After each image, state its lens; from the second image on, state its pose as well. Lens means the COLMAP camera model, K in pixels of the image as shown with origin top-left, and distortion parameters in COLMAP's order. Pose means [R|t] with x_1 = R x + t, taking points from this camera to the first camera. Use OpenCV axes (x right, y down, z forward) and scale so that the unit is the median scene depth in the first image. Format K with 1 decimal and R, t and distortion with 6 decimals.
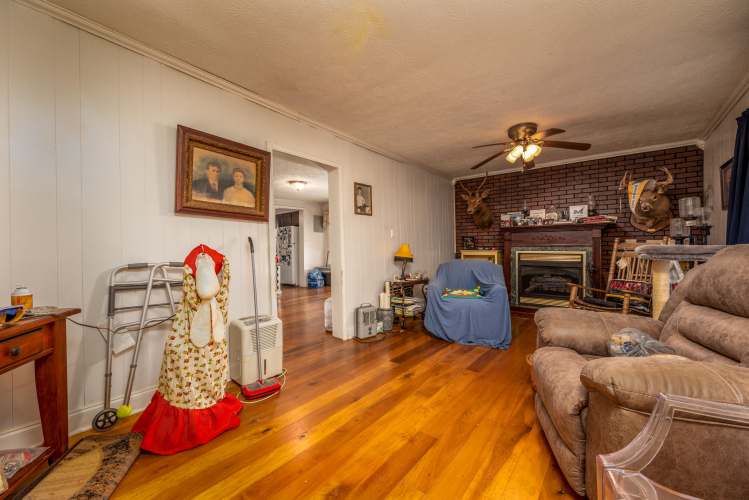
lens RADIAL K [[301.1, 0, 375.5], [0, 301.1, 250.3], [0, 0, 1]] dist [0.000145, -0.000179]
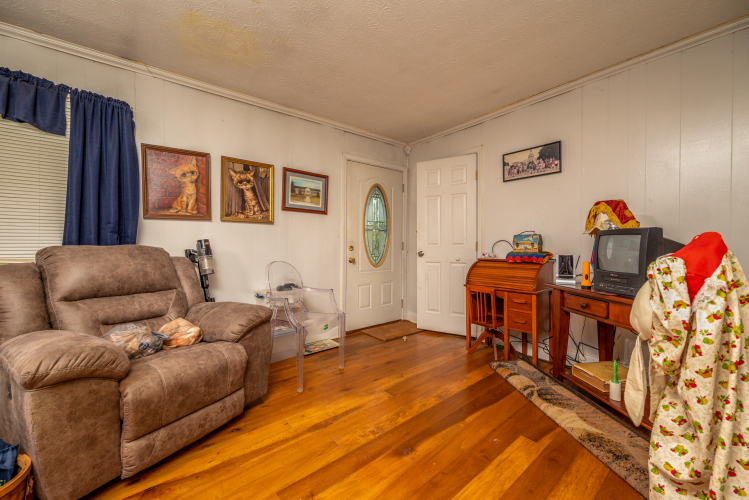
lens RADIAL K [[301.1, 0, 373.0], [0, 301.1, 247.4], [0, 0, 1]] dist [0.000145, -0.000179]
pose [[-0.979602, 0.008752, 0.200755, -0.230848], [0.008875, 0.999961, -0.000288, -0.001156], [-0.200750, 0.001500, -0.979641, 2.008605]]
